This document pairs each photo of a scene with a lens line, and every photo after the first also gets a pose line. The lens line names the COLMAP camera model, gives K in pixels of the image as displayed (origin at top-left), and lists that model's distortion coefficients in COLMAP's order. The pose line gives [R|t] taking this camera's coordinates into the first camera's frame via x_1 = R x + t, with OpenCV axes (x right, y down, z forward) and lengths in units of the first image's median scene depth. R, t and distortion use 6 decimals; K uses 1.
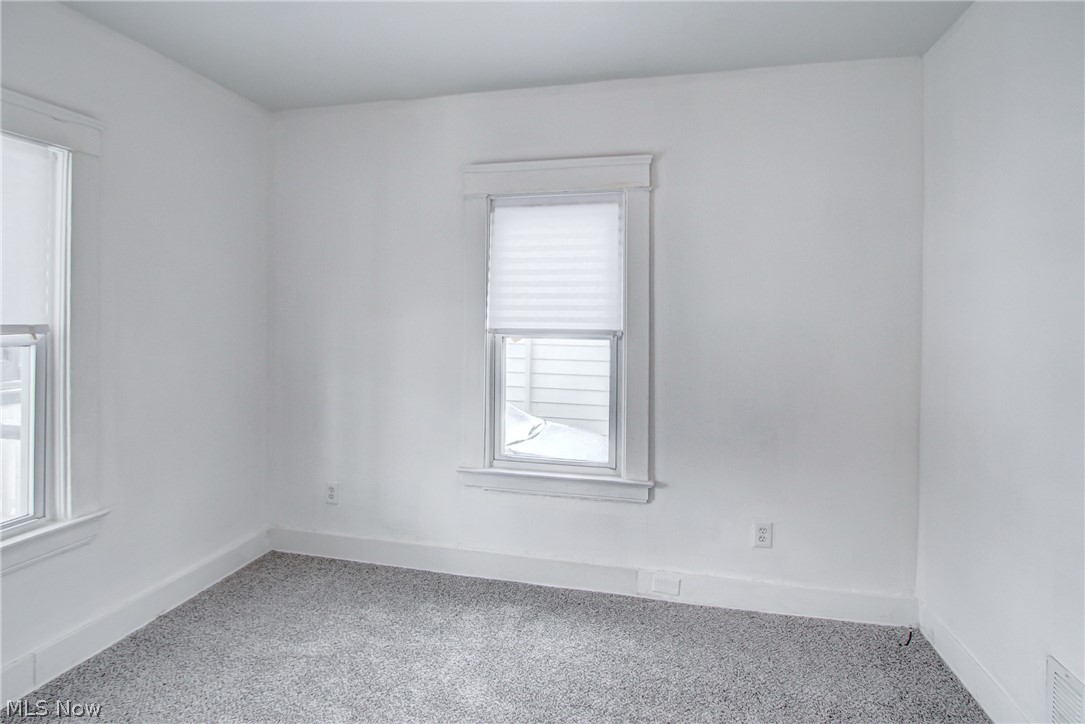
lens RADIAL K [[545.7, 0, 548.1], [0, 545.7, 309.9], [0, 0, 1]] dist [-0.015554, 0.002056]
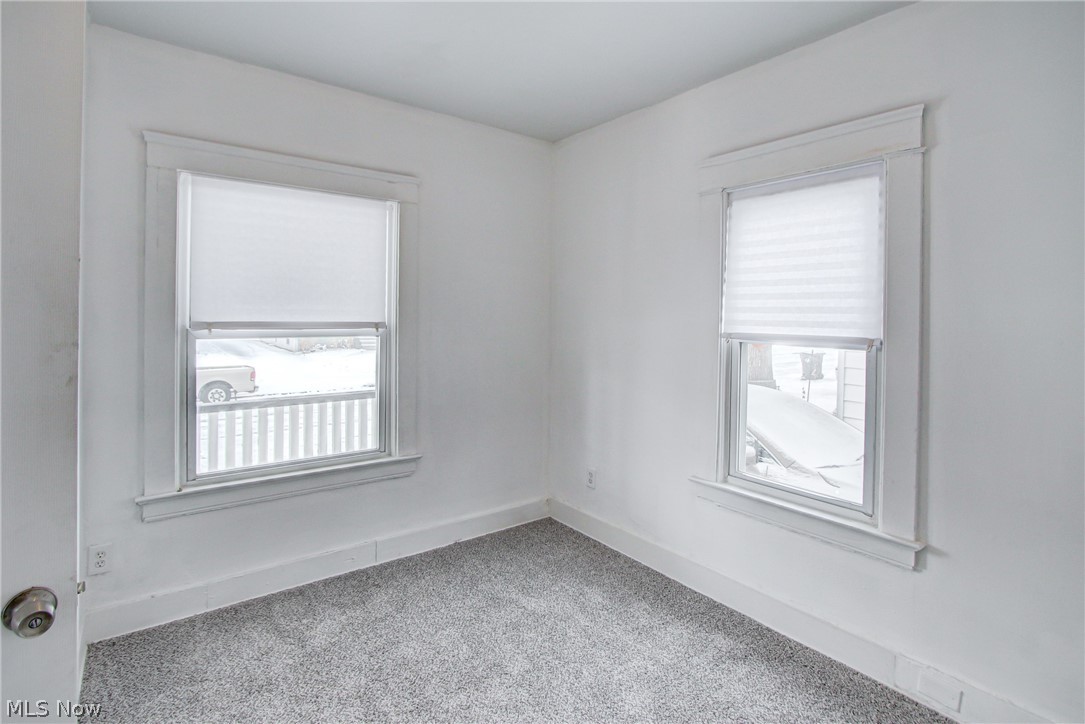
lens RADIAL K [[543.2, 0, 543.4], [0, 543.2, 313.2], [0, 0, 1]] dist [-0.015816, 0.002061]
pose [[0.762607, 0.001810, -0.646860, 0.263266], [-0.001334, 0.999998, 0.001225, 0.000576], [0.646861, -0.000072, 0.762608, 0.103754]]
